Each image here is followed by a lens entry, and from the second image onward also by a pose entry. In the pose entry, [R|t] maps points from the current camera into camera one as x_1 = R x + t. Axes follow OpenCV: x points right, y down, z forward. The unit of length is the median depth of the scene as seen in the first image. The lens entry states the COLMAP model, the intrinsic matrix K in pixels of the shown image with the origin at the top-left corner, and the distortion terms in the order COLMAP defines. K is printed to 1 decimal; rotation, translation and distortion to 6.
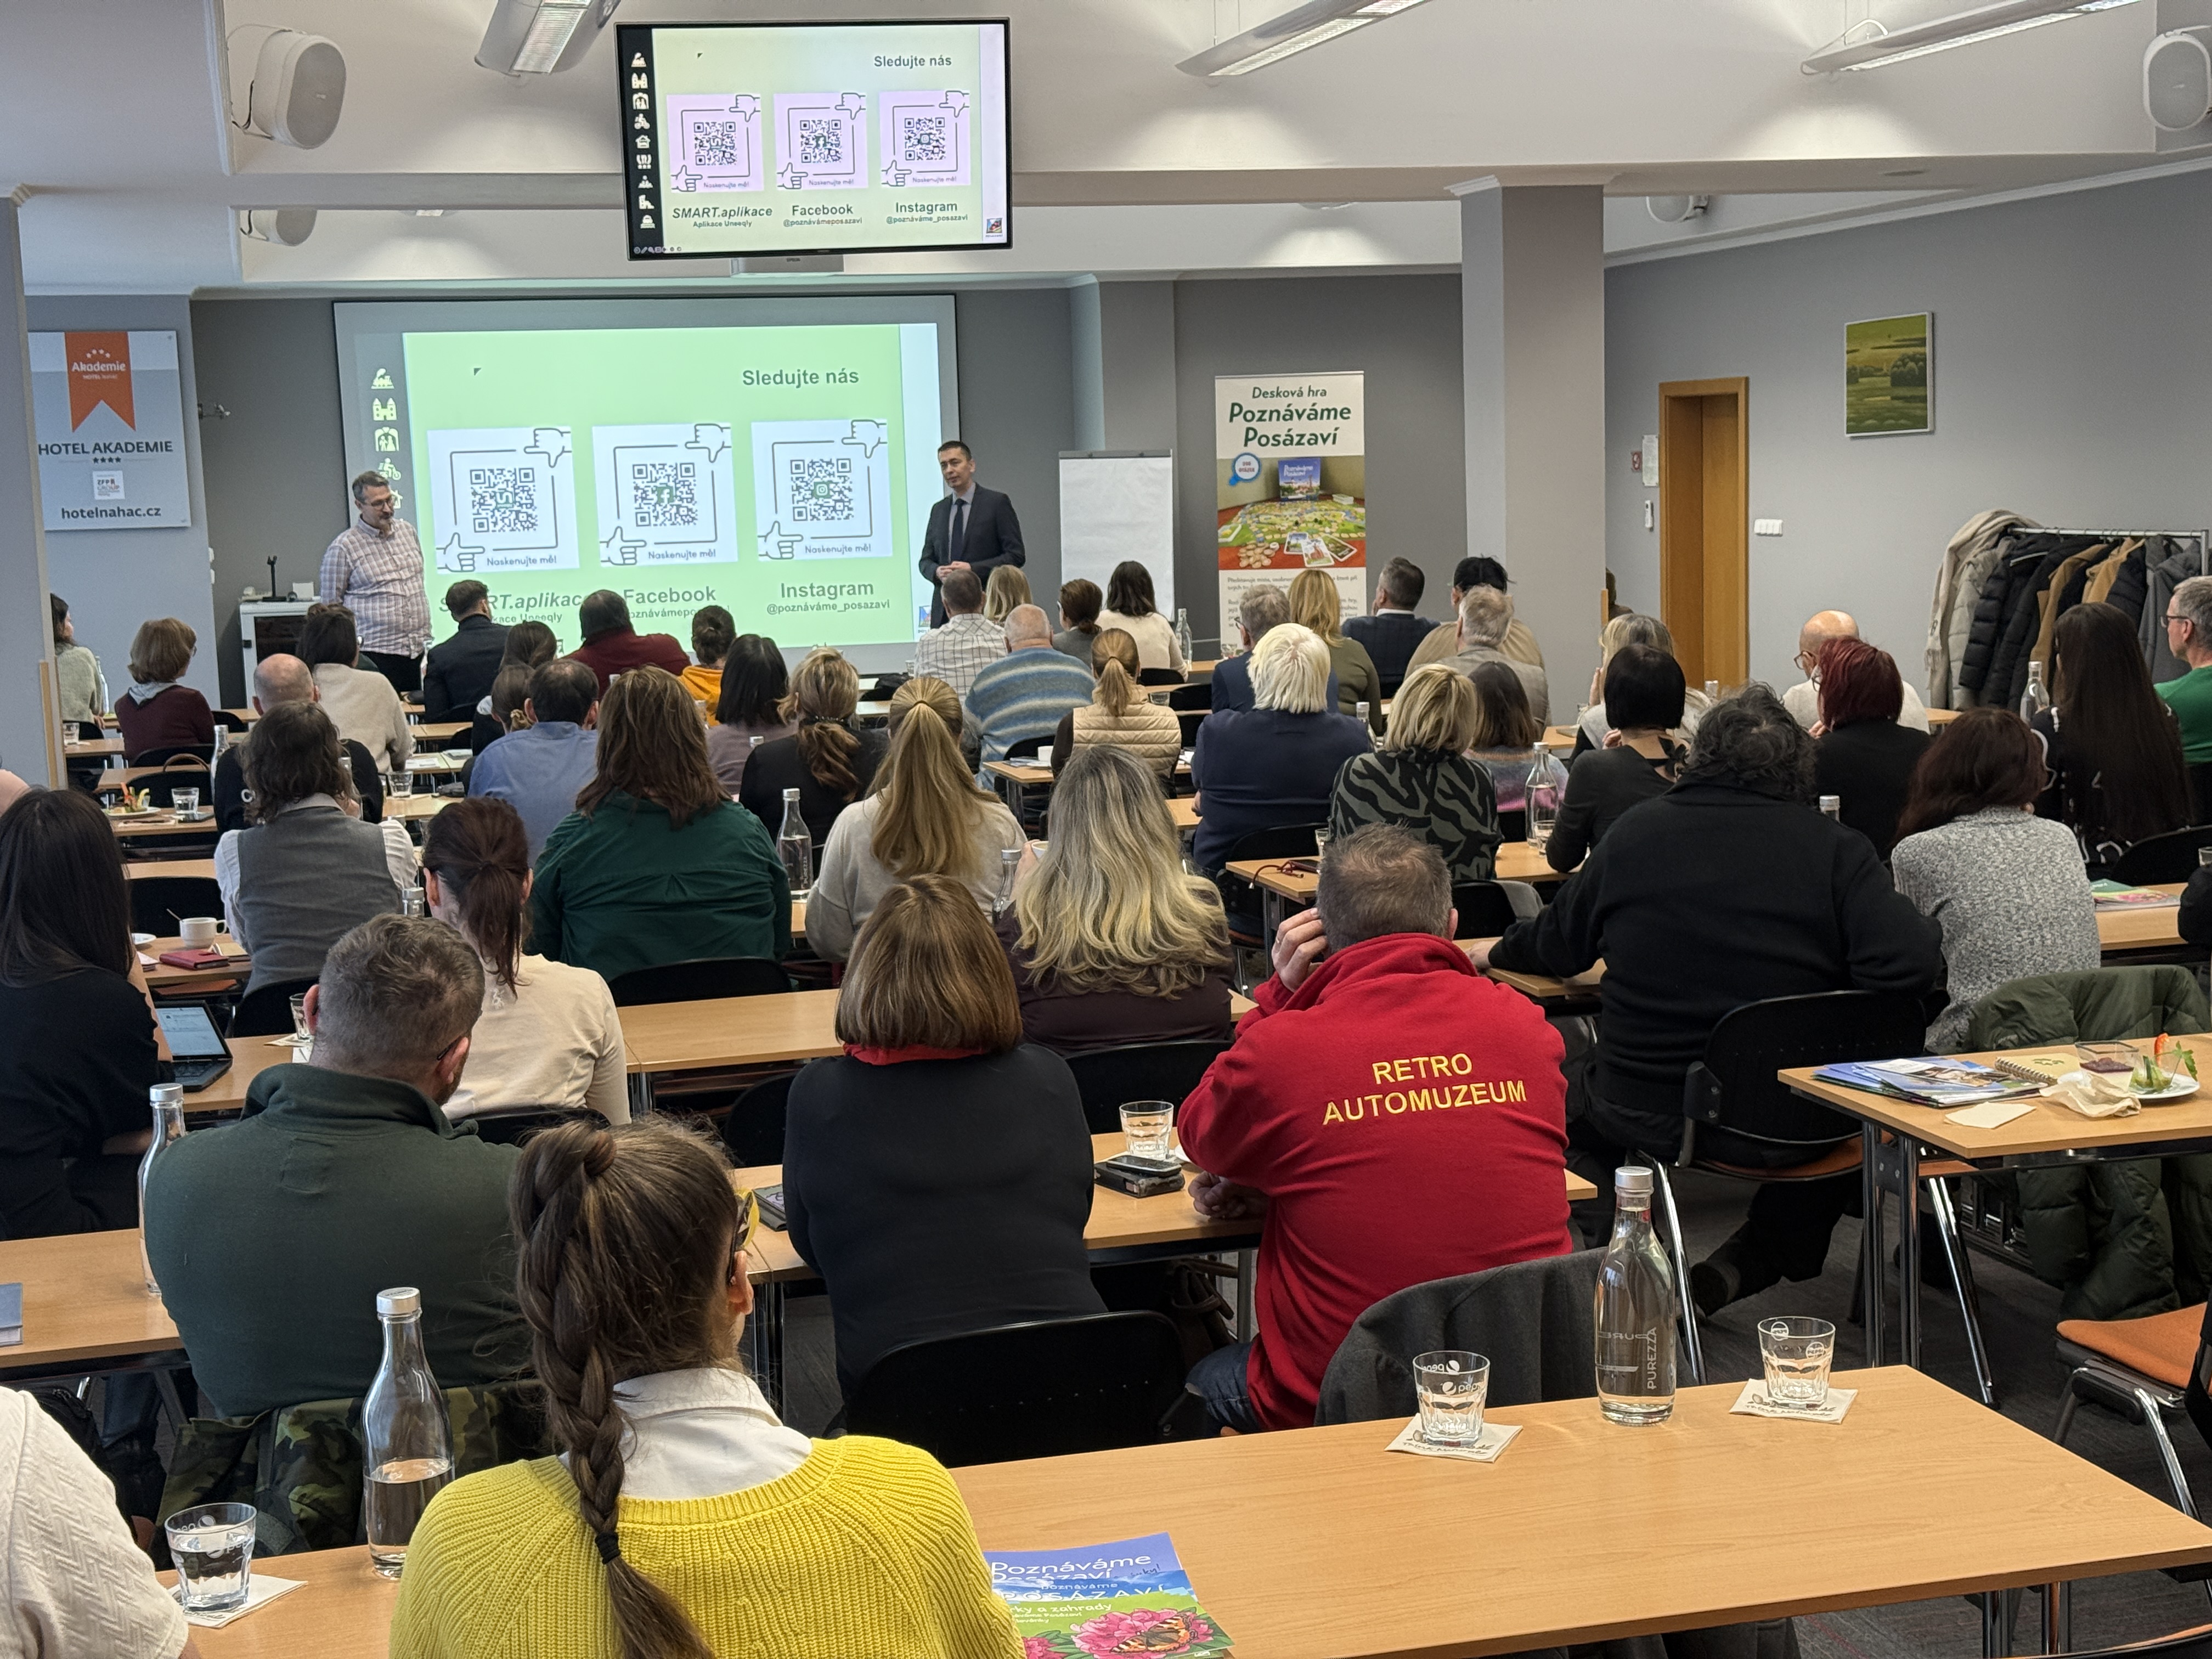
lens RADIAL K [[3180.2, 0, 1106.0], [0, 3180.2, 829.5], [0, 0, 1]] dist [0.150553, -0.028361]
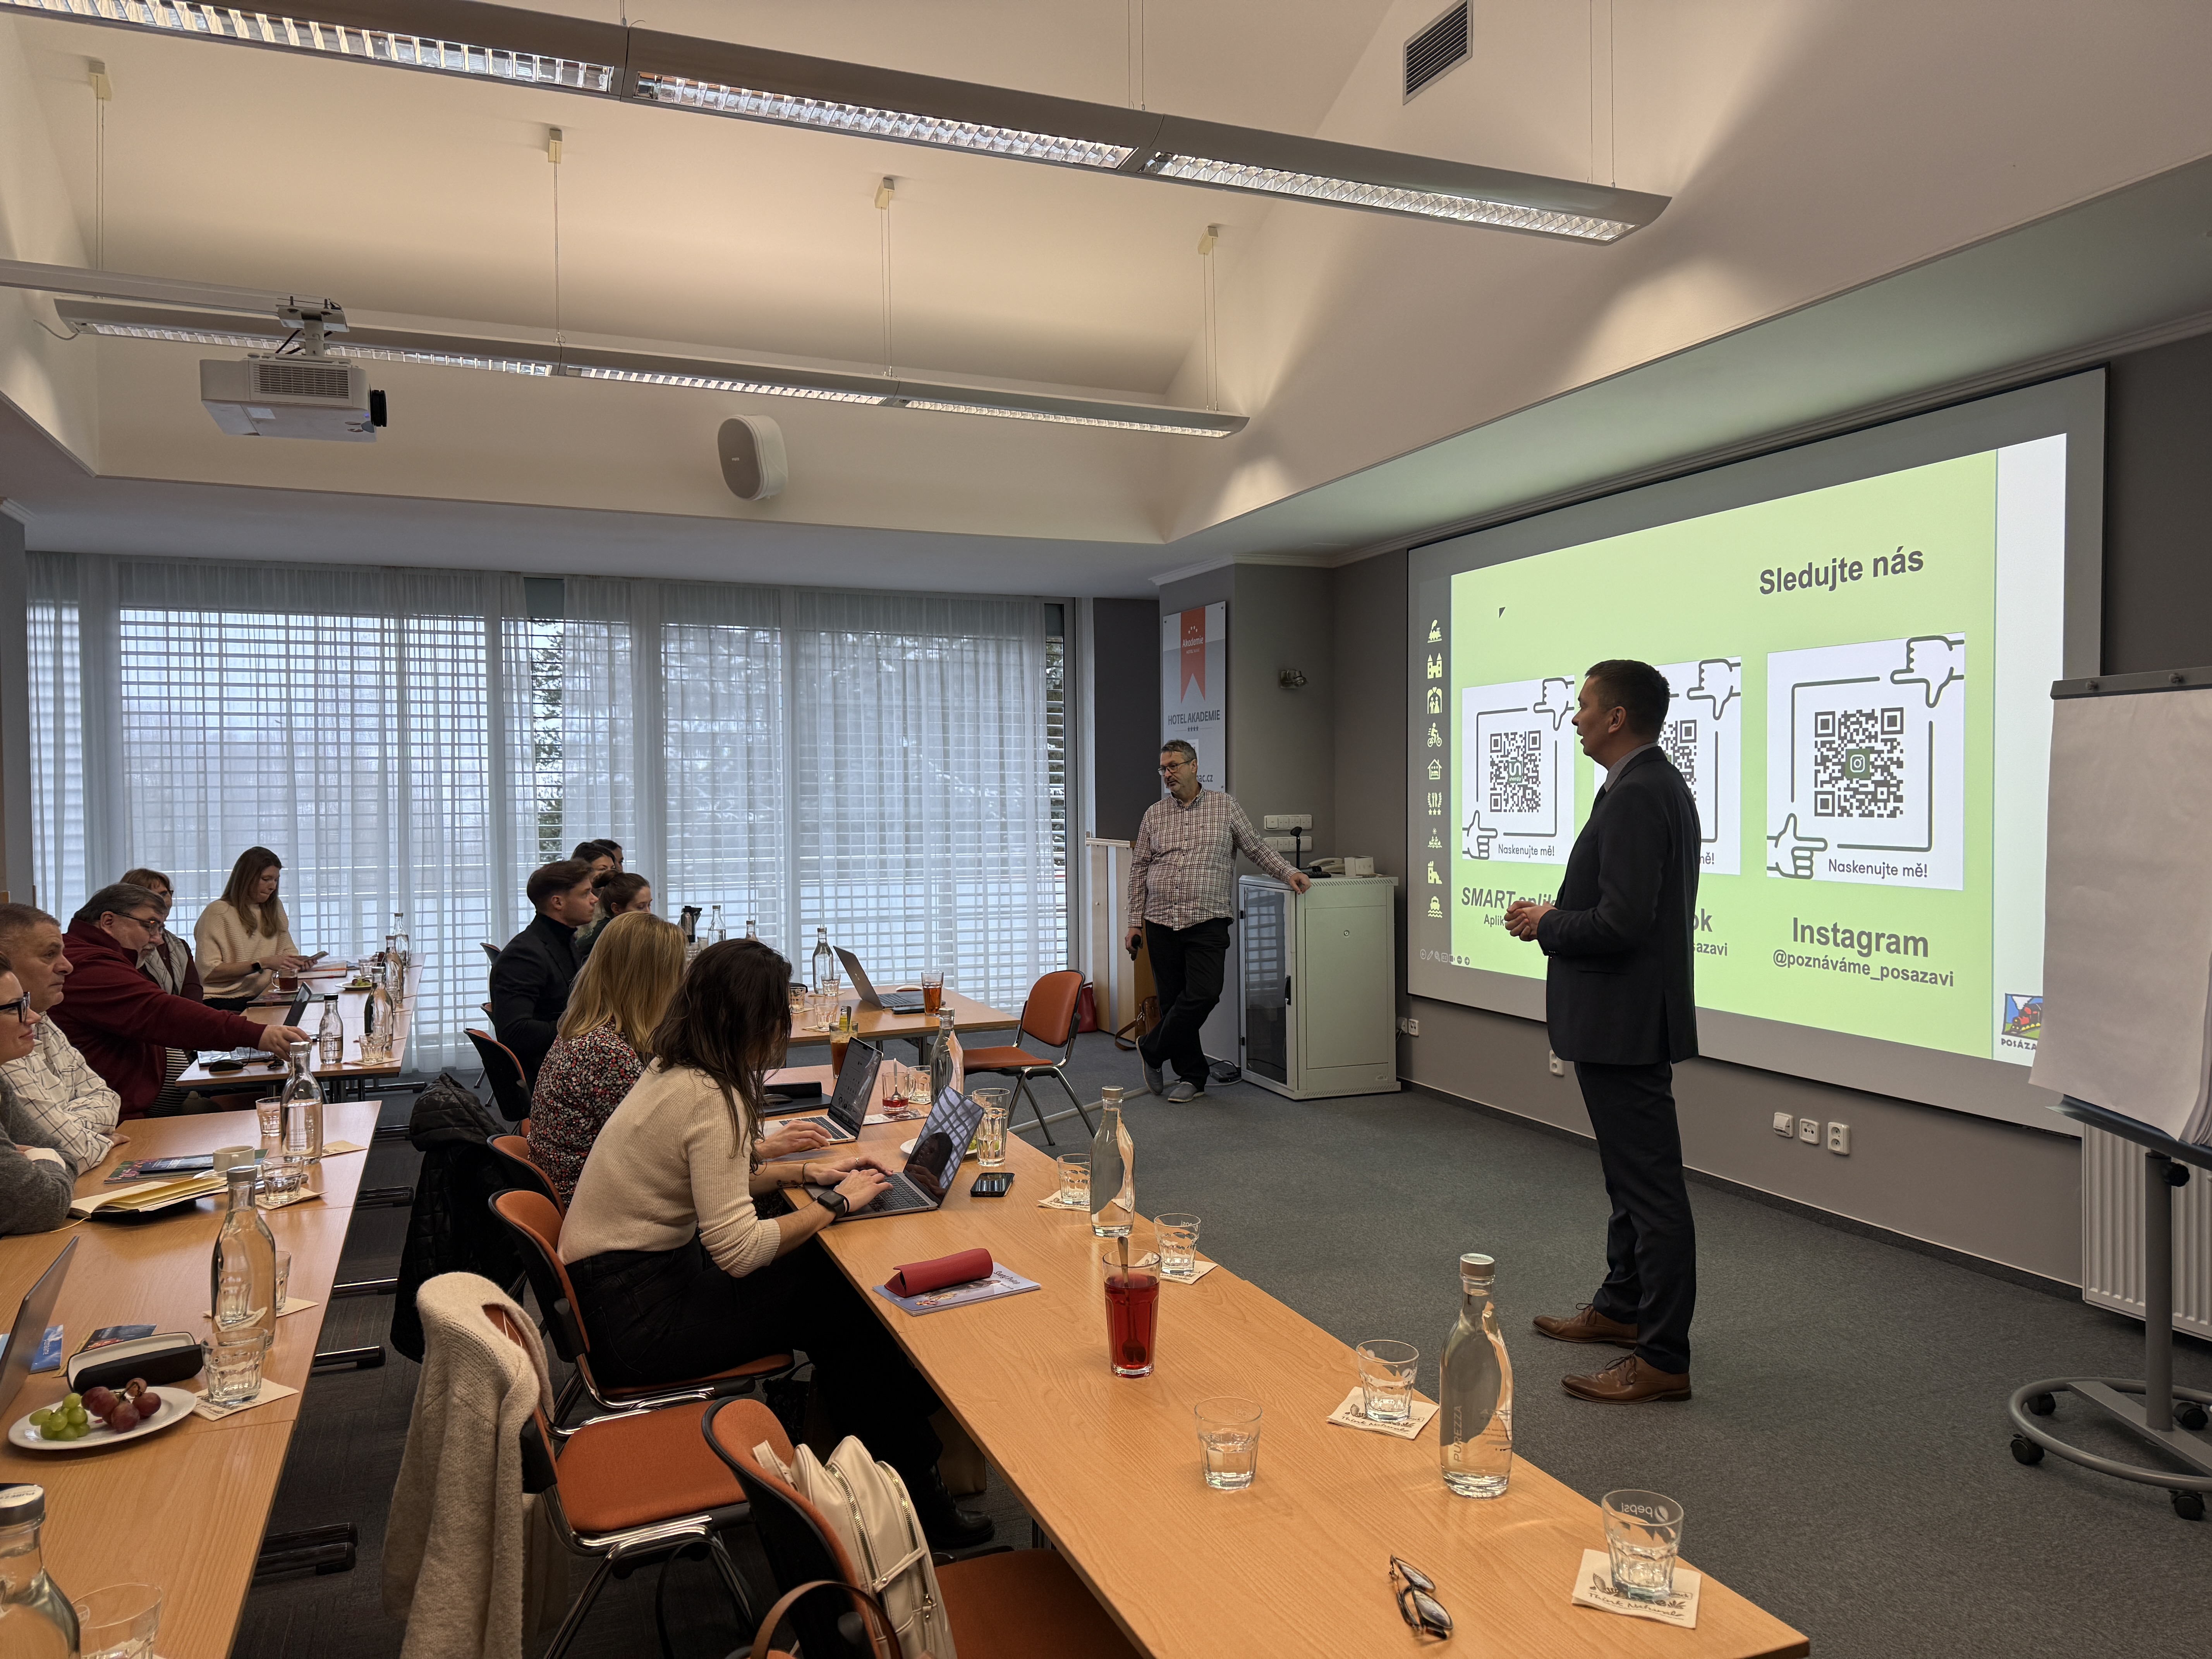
lens RADIAL K [[1531.6, 0, 1128.4], [0, 1531.6, 844.3], [0, 0, 1]] dist [0.104174, -0.140592]
pose [[0.120290, 0.067077, -0.990470, 0.176776], [-0.113946, 0.992054, 0.053346, -0.094676], [0.986178, 0.106443, 0.126977, 0.860181]]
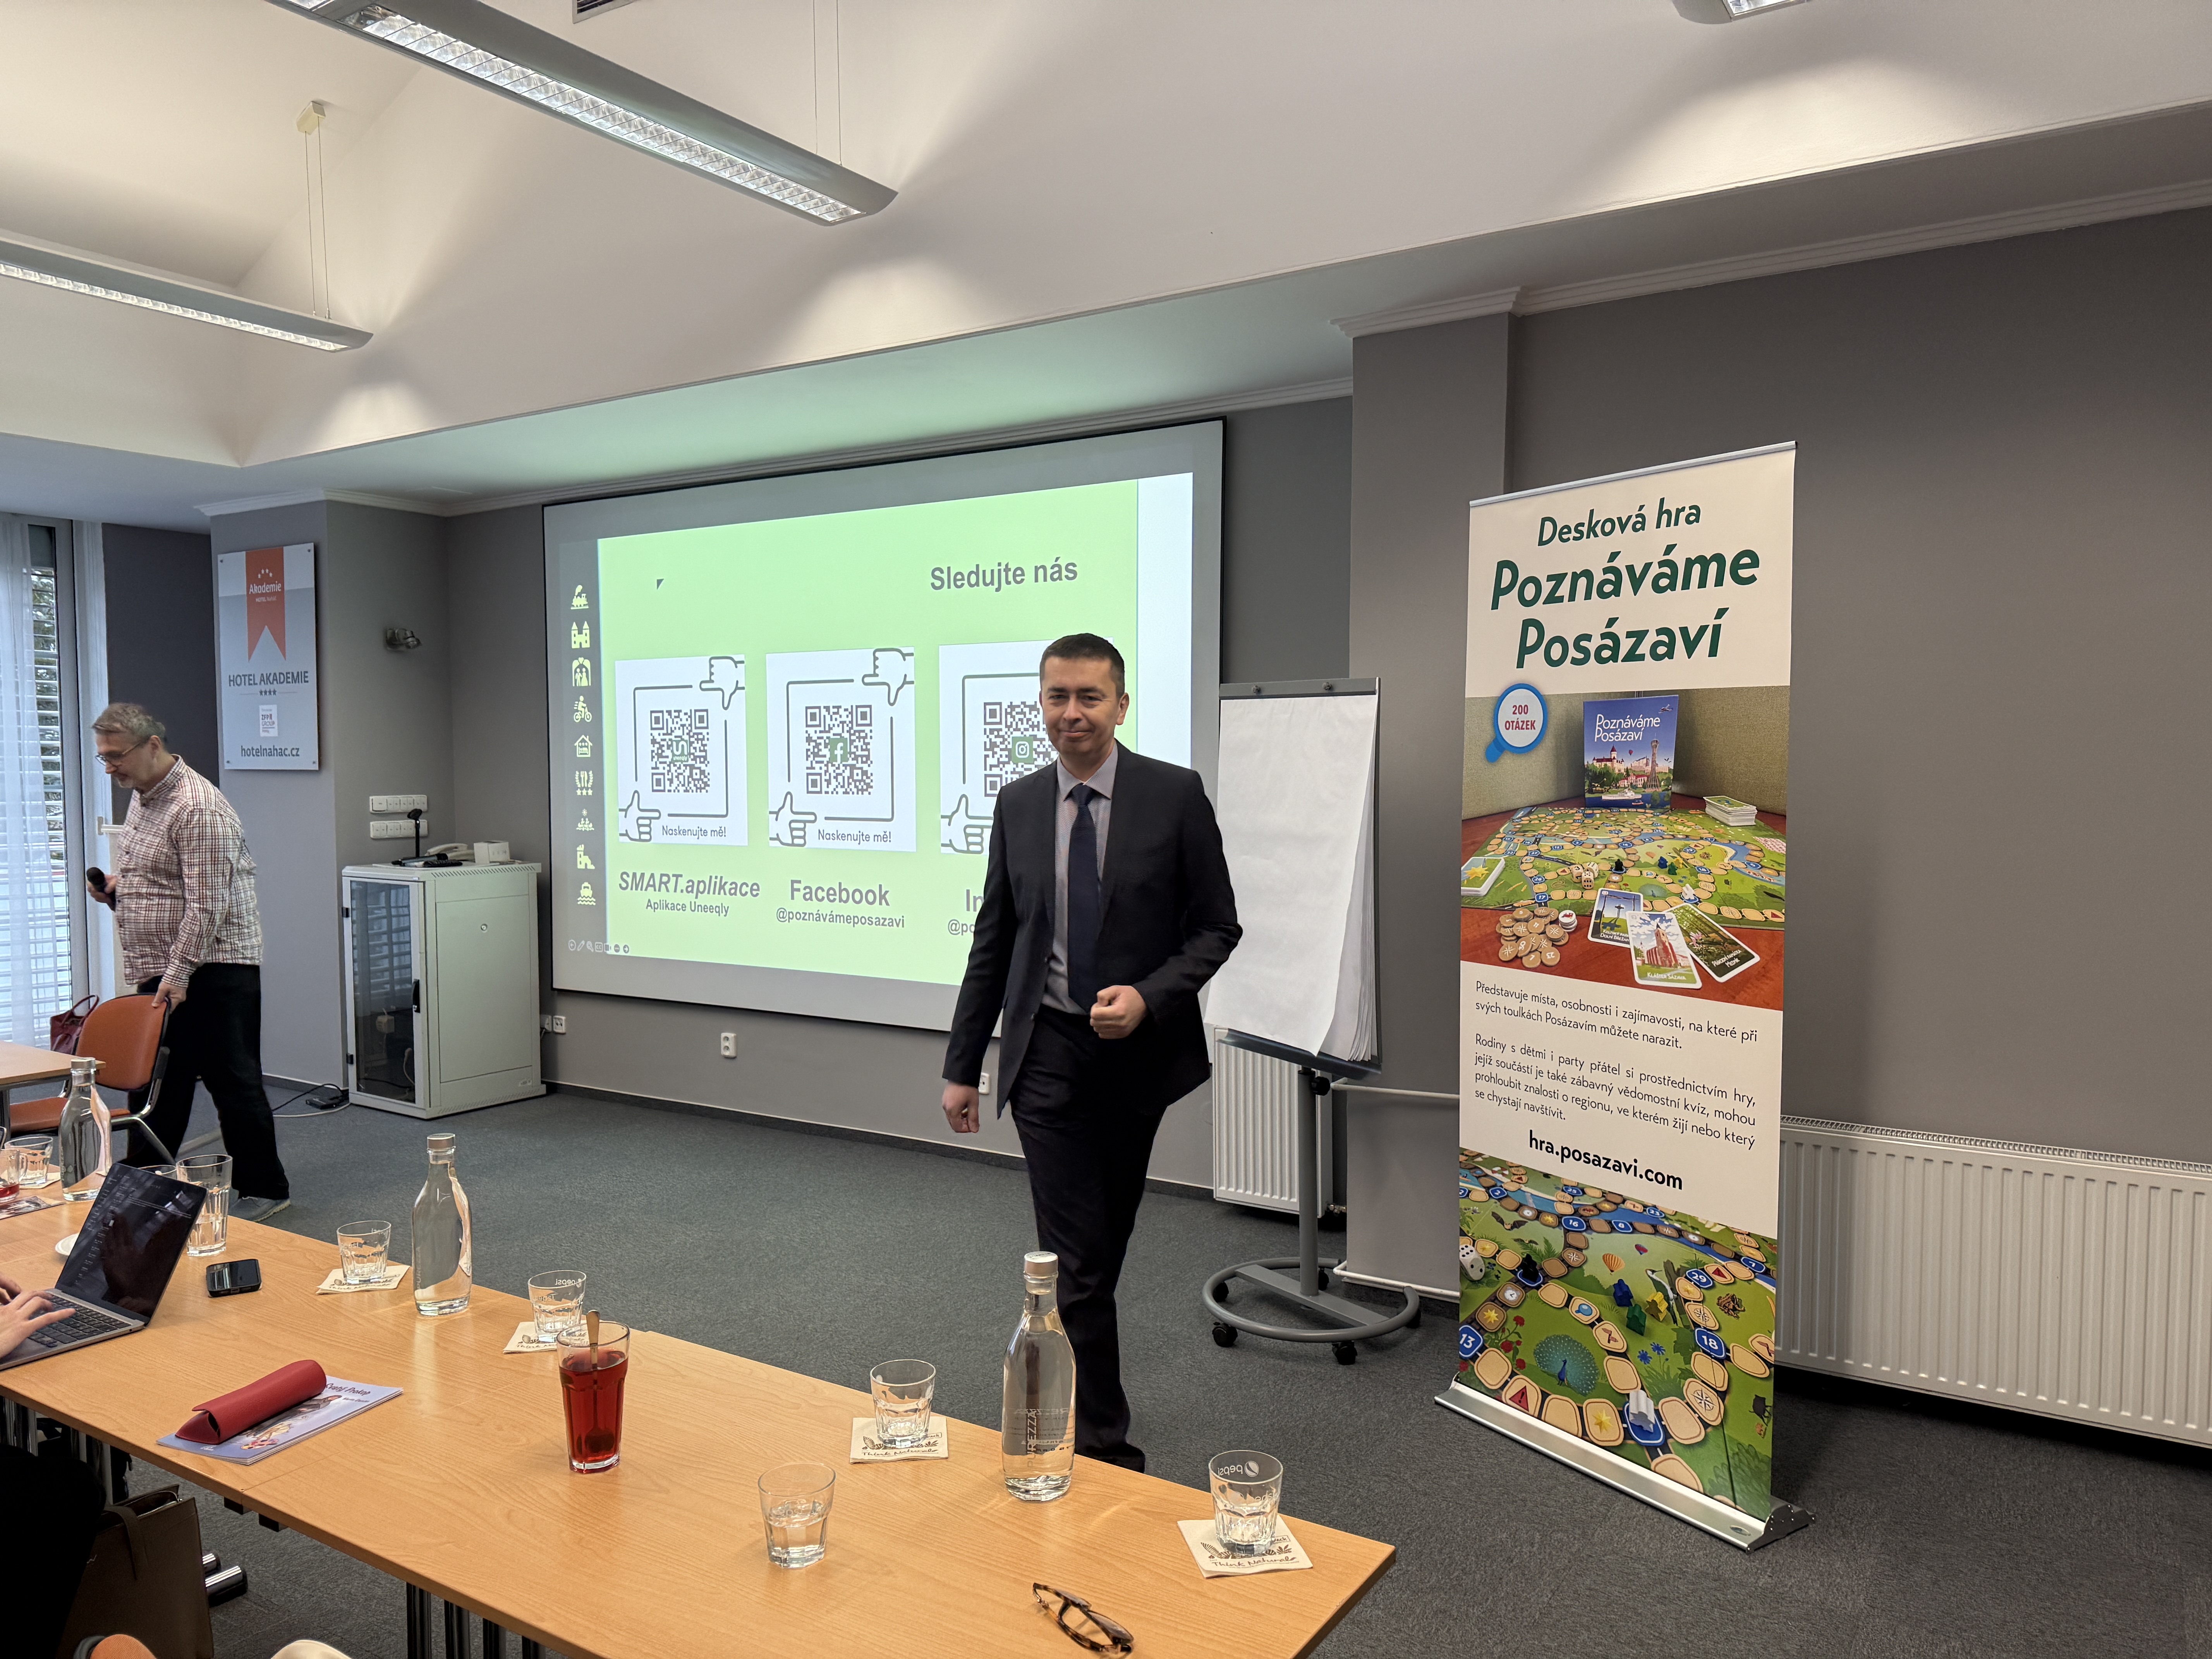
lens RADIAL K [[1531.6, 0, 1128.4], [0, 1531.6, 844.3], [0, 0, 1]] dist [0.104174, -0.140592]
pose [[0.668388, 0.072734, -0.740248, 0.156873], [-0.109970, 0.993934, -0.001634, -0.091977], [0.735639, 0.082497, 0.672332, 0.833346]]
